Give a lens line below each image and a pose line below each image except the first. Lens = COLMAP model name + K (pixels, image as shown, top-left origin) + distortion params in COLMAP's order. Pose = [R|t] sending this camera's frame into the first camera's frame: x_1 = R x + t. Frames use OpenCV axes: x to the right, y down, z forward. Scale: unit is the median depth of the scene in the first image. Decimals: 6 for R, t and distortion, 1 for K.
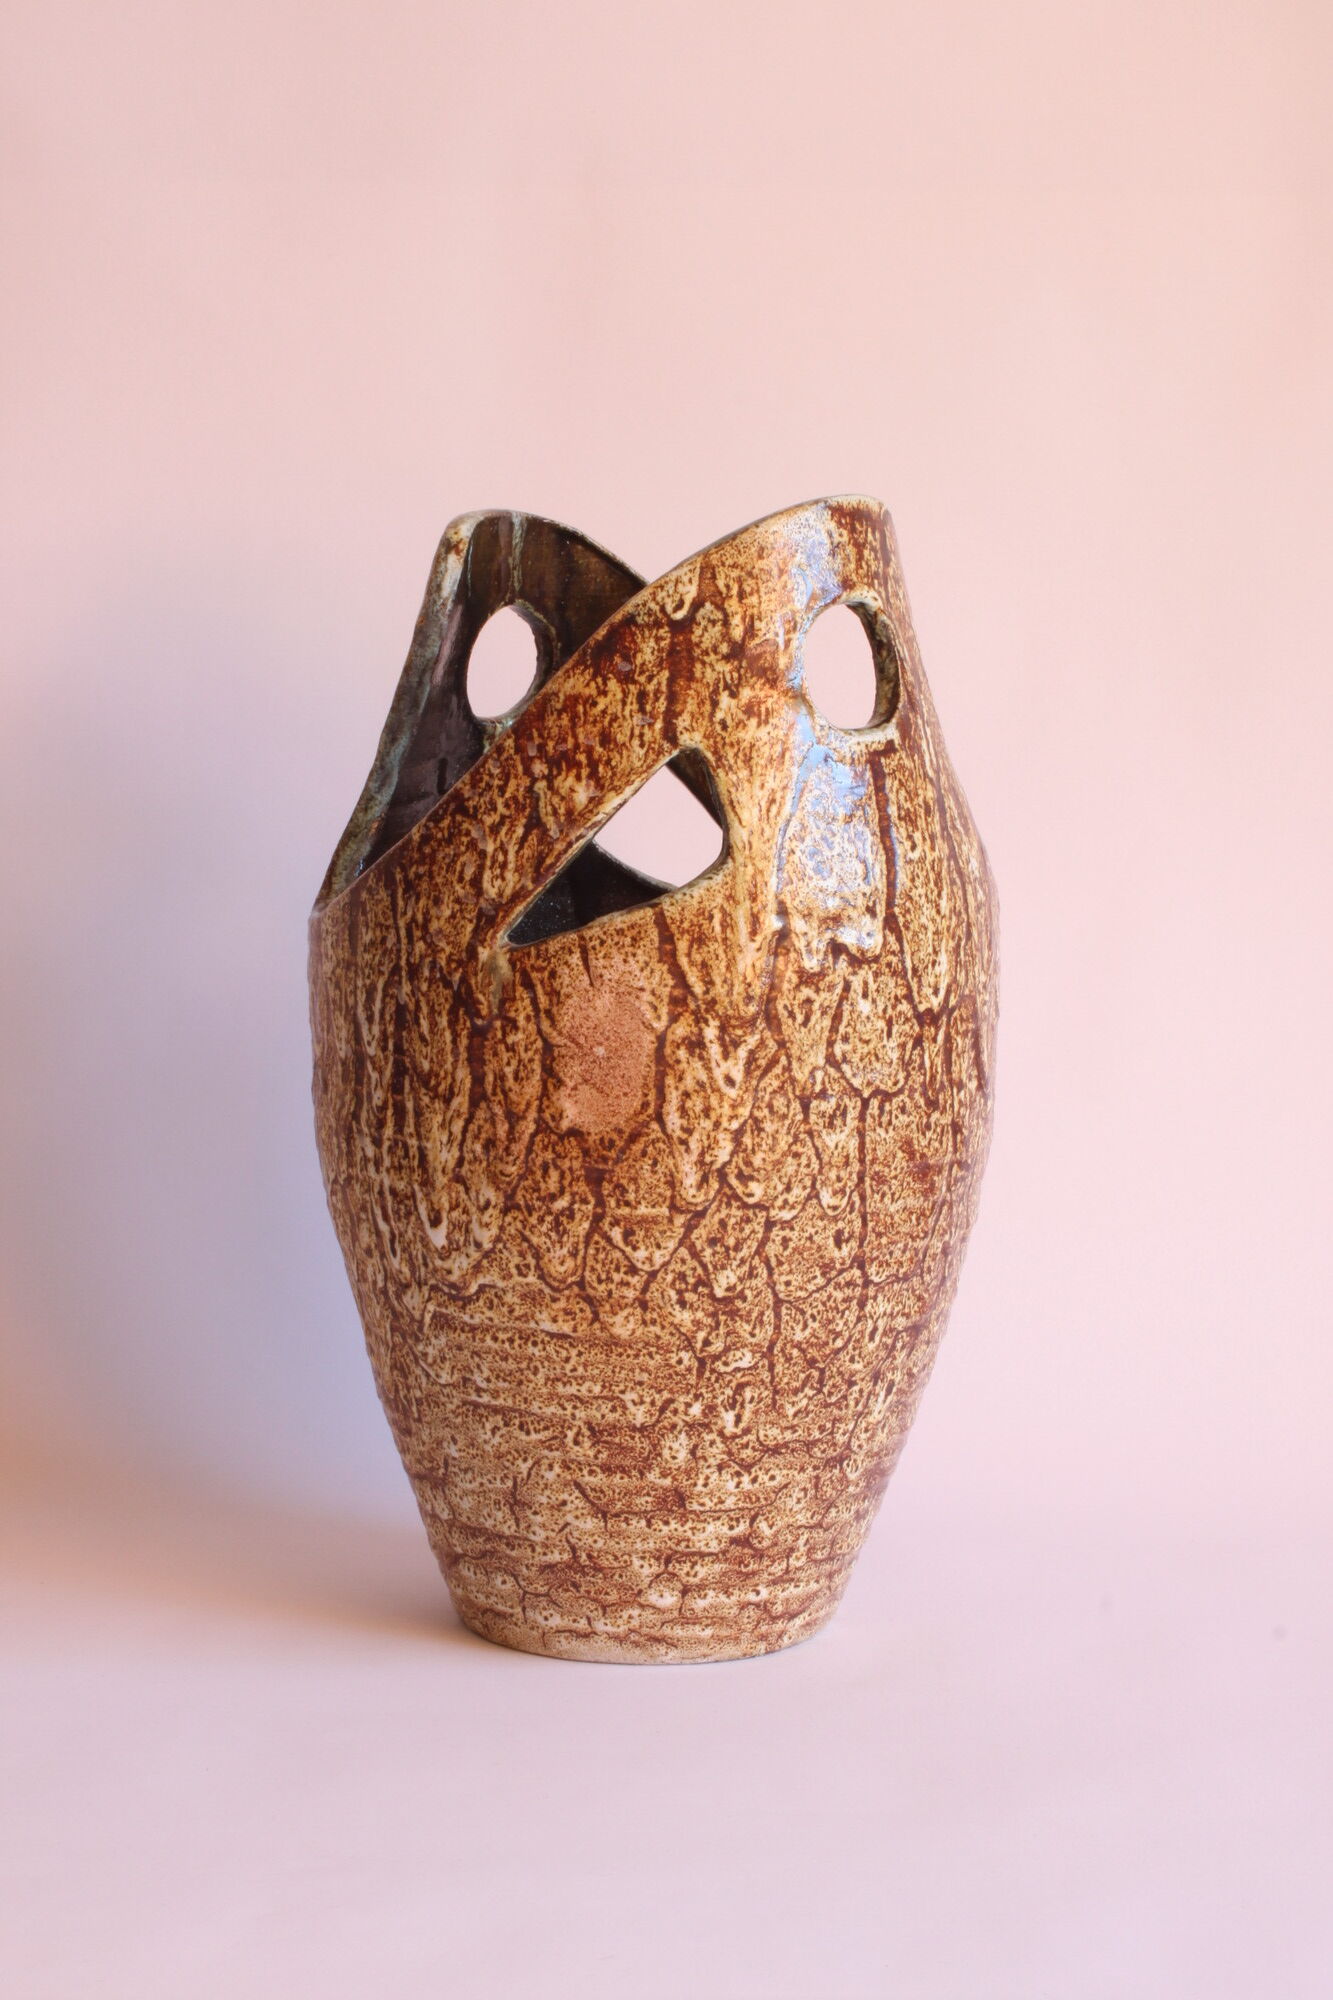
lens RADIAL K [[3962.3, 0, 673.3], [0, 3962.3, 998.6], [0, 0, 1]] dist [0.008573, 0.000000]
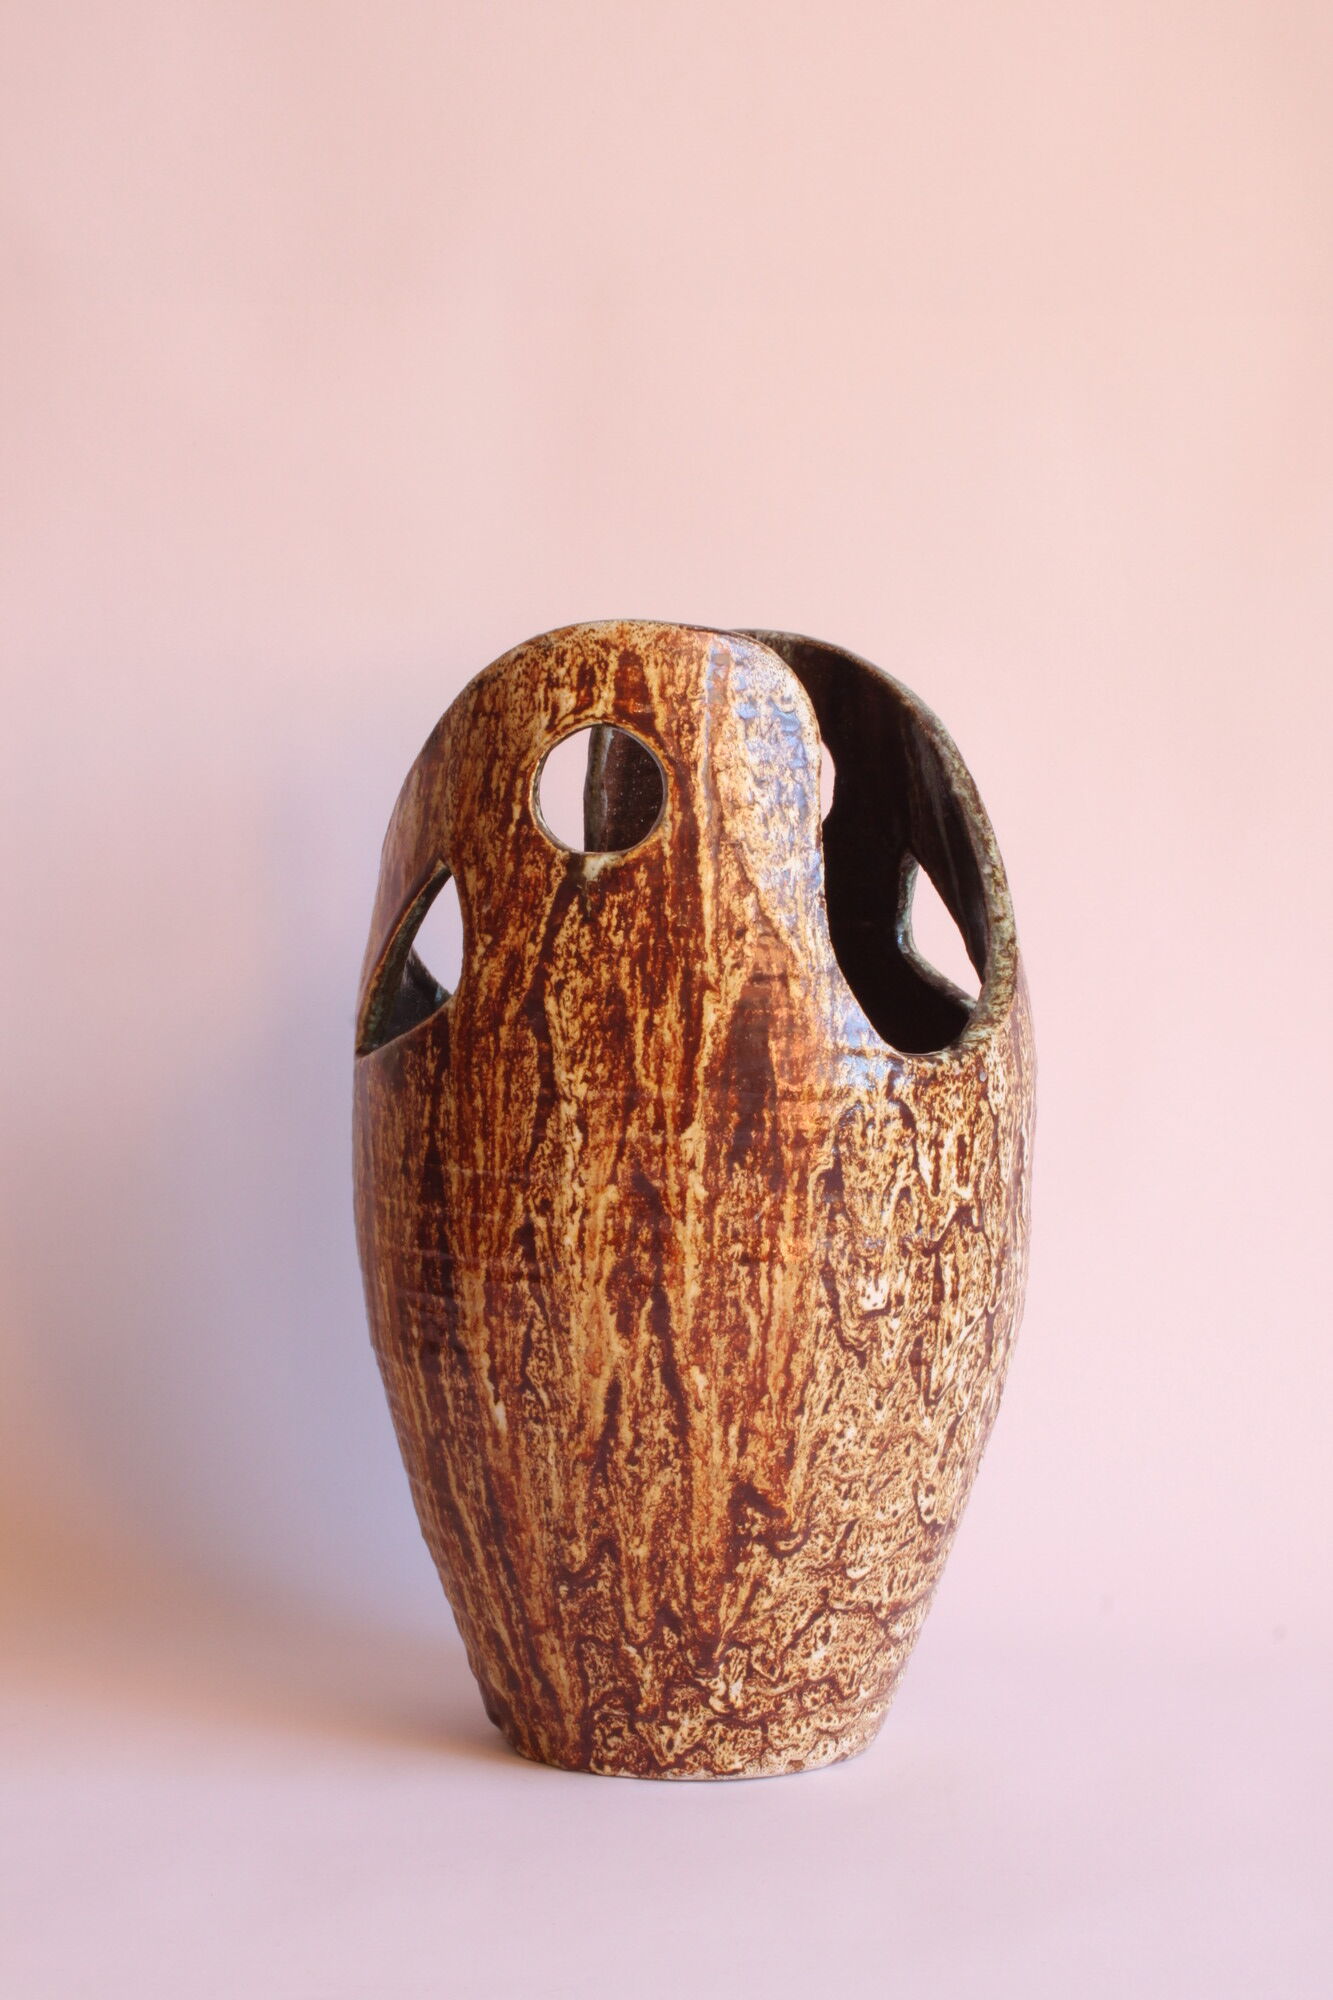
lens RADIAL K [[3962.3, 0, 666.9], [0, 3962.3, 1003.1], [0, 0, 1]] dist [0.008573, 0.000000]
pose [[-0.584268, -0.074337, 0.808149, -0.870103], [0.057435, 0.989512, 0.132543, -0.174072], [-0.809526, 0.123856, -0.573870, 1.694514]]
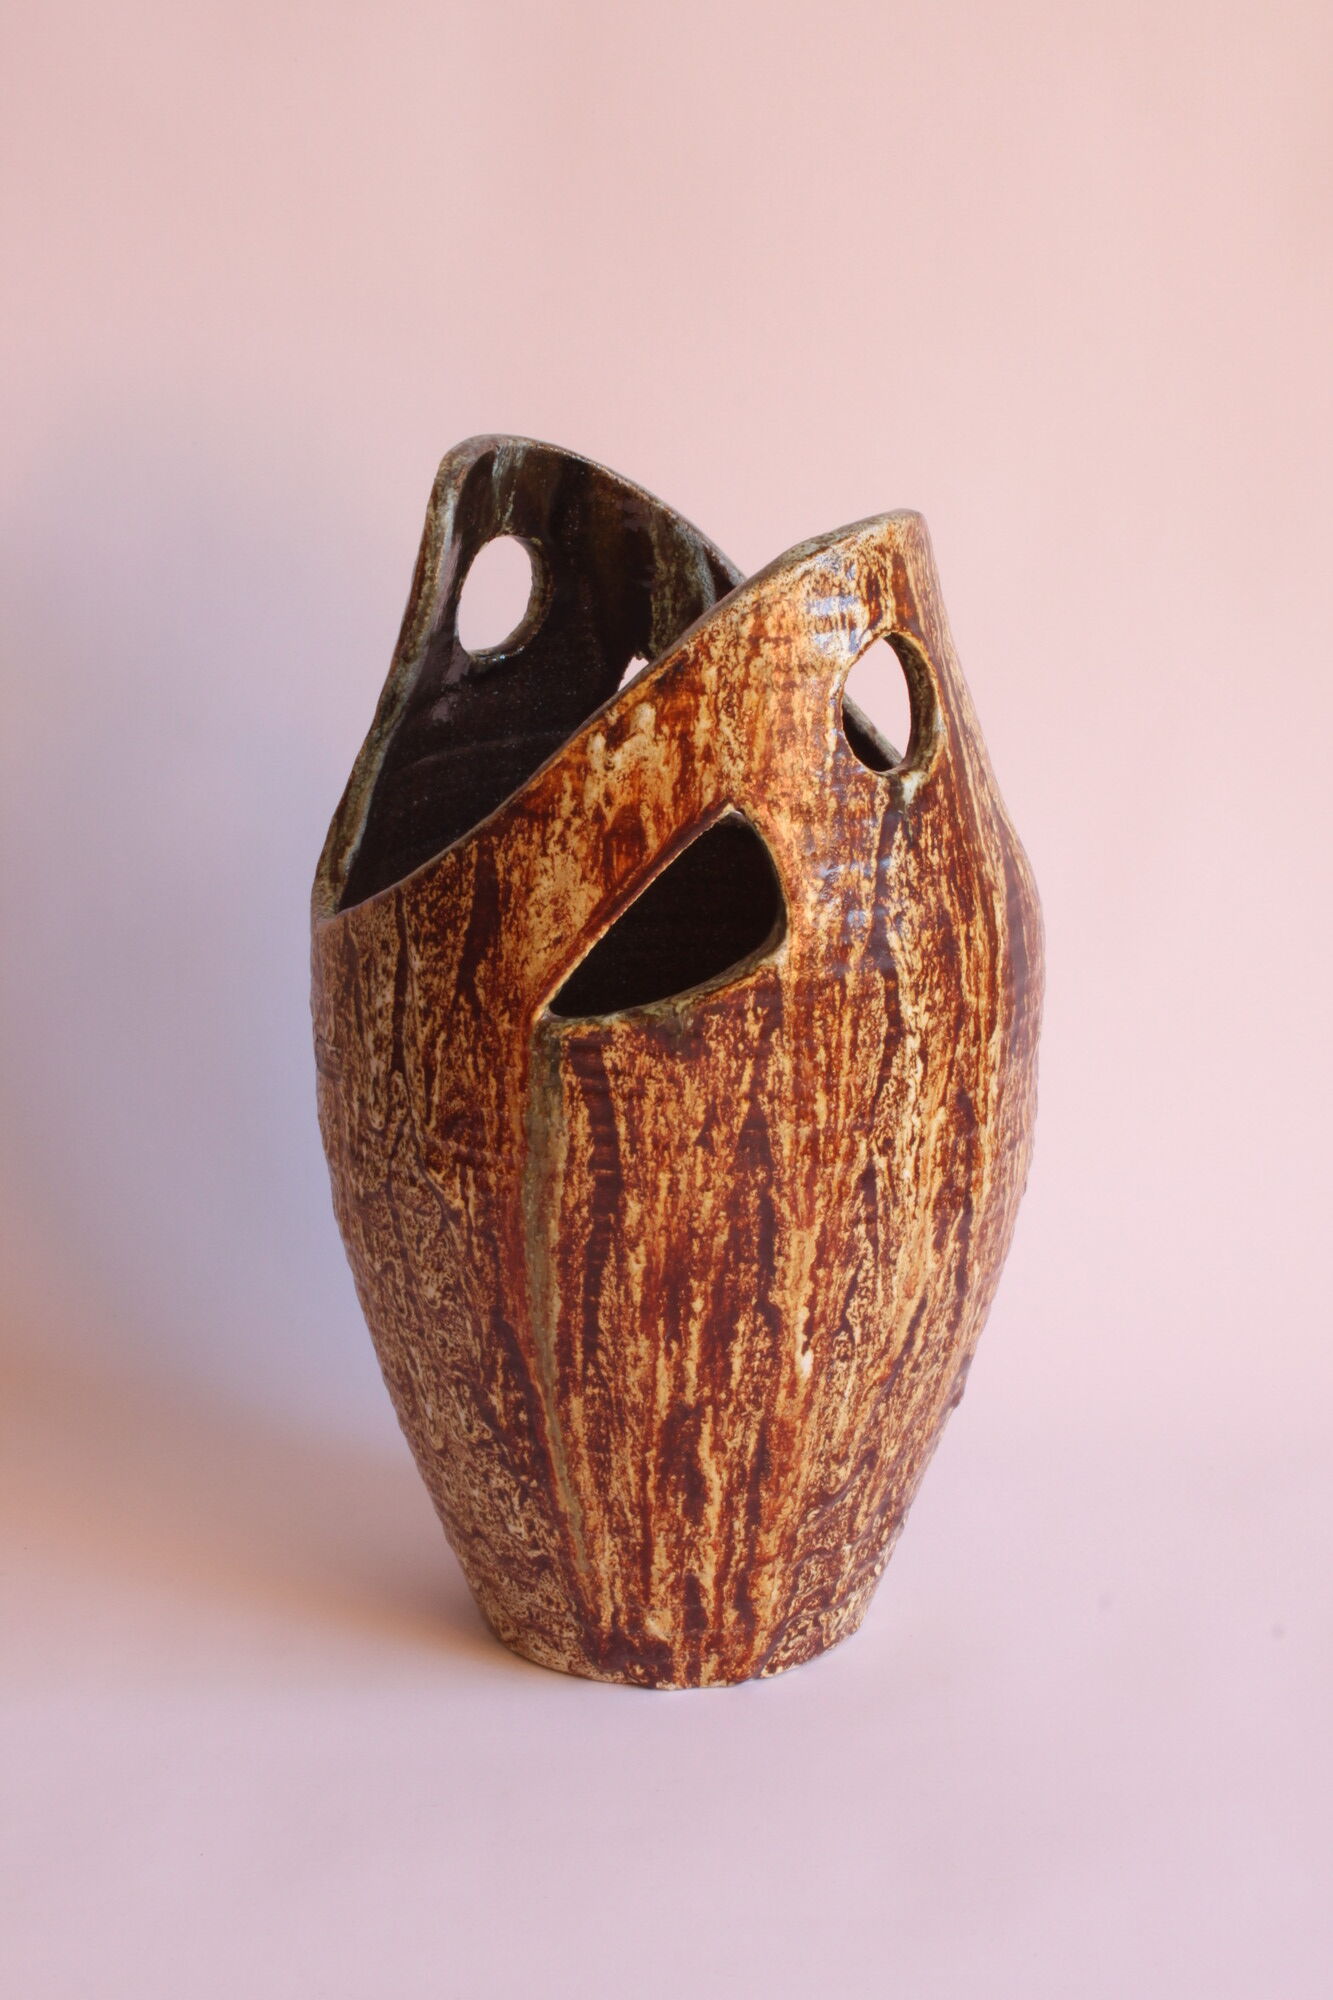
lens RADIAL K [[4323.9, 0, 666.6], [0, 4323.9, 997.4], [0, 0, 1]] dist [0.061583, 0.000000]
pose [[-0.999319, -0.009197, -0.035743, 0.036790], [-0.021702, 0.929755, 0.367538, -0.405788], [0.029852, 0.368063, -0.929321, 2.102357]]
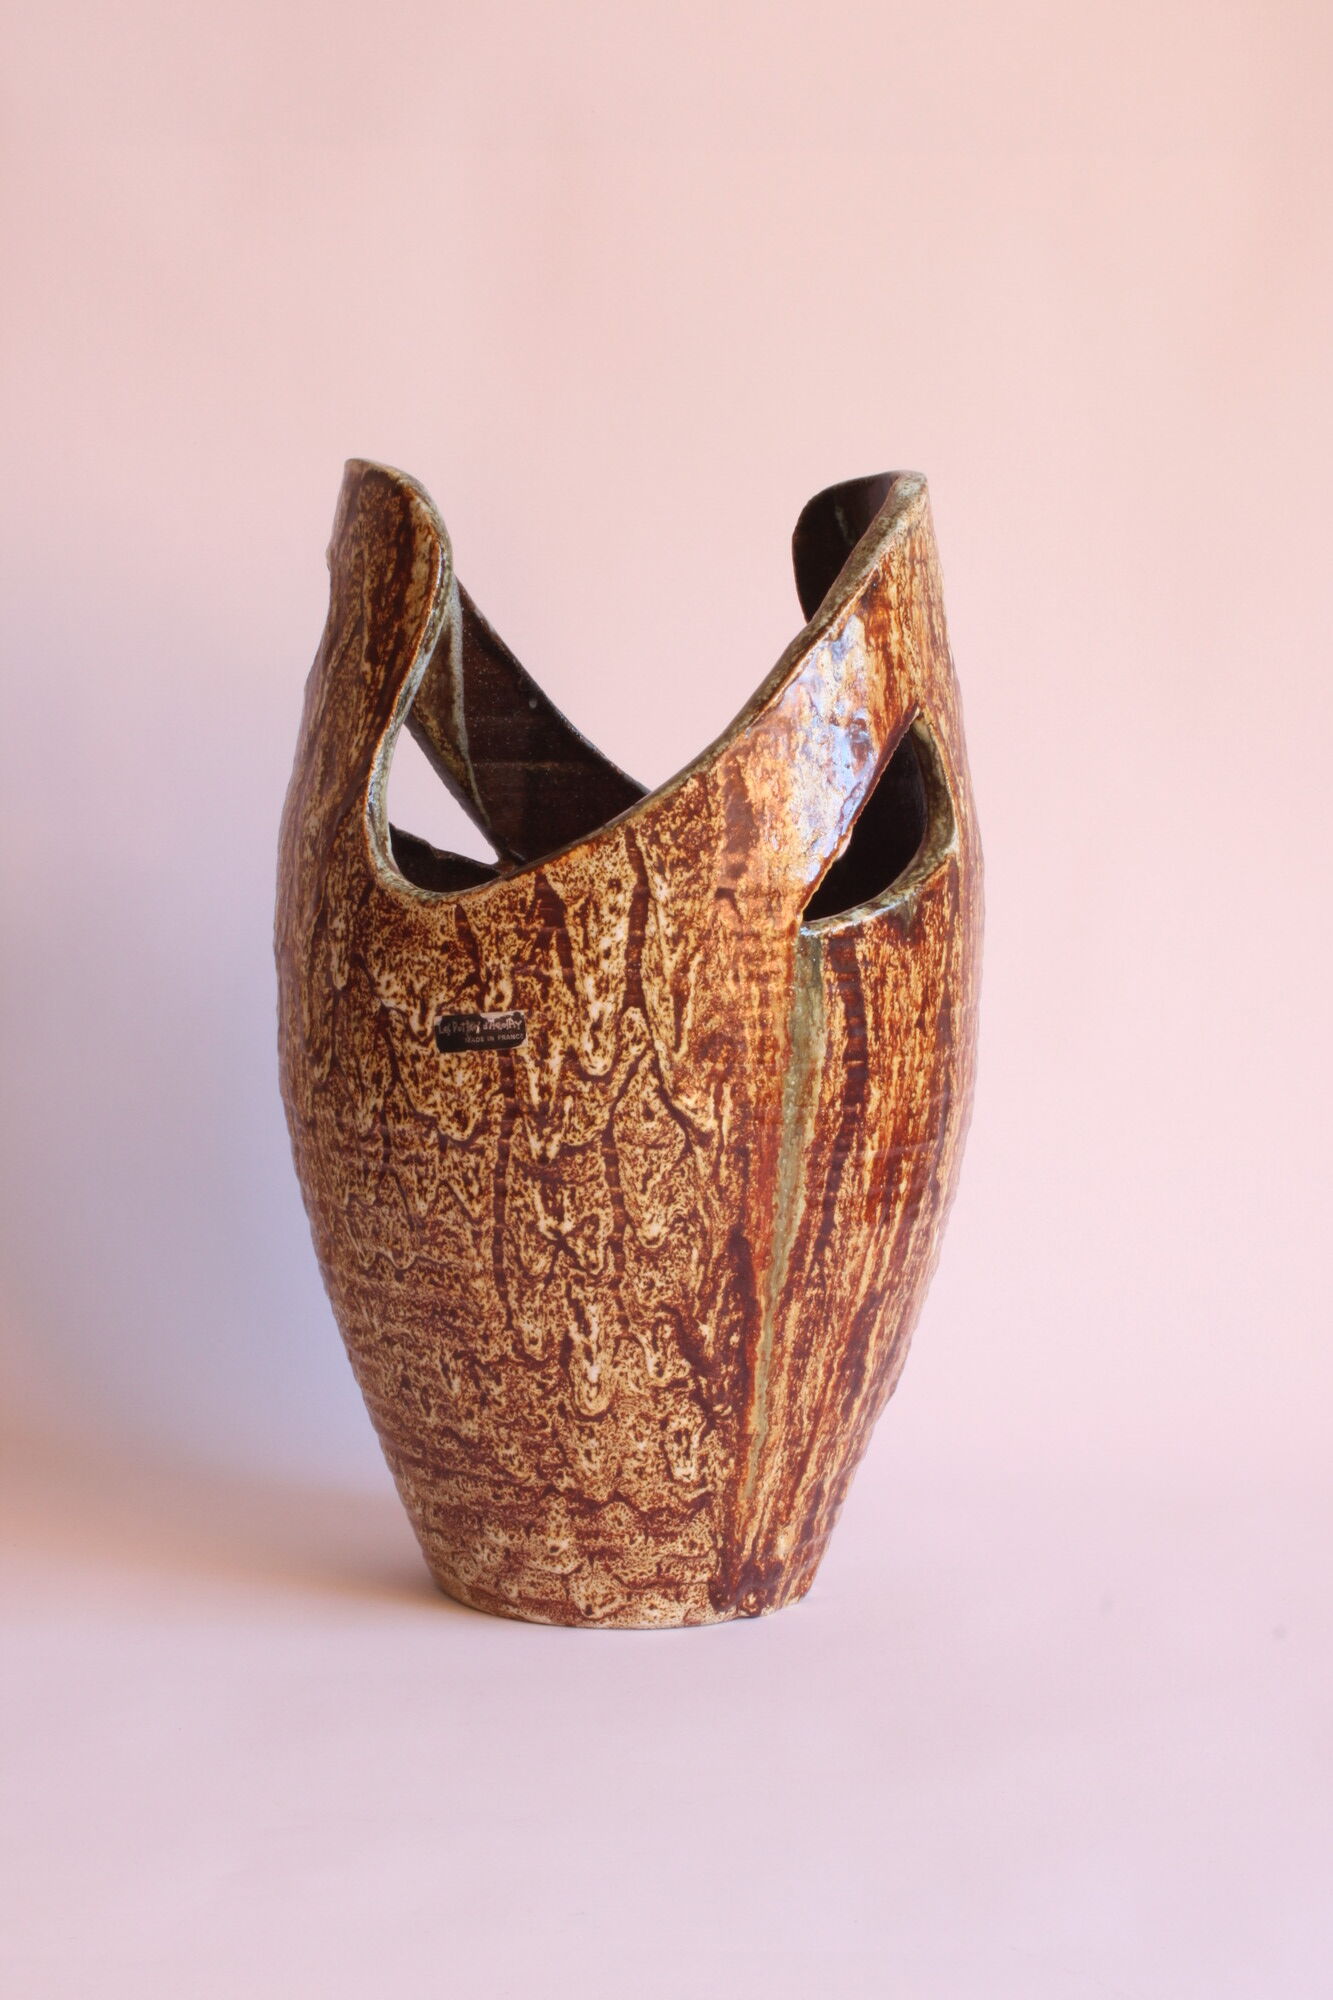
lens RADIAL K [[3962.3, 0, 673.0], [0, 3962.3, 987.6], [0, 0, 1]] dist [0.008573, 0.000000]
pose [[-0.642955, 0.059433, -0.763594, 0.804460], [-0.089471, 0.984330, 0.151949, -0.157168], [0.760660, 0.166016, -0.627563, 1.754267]]
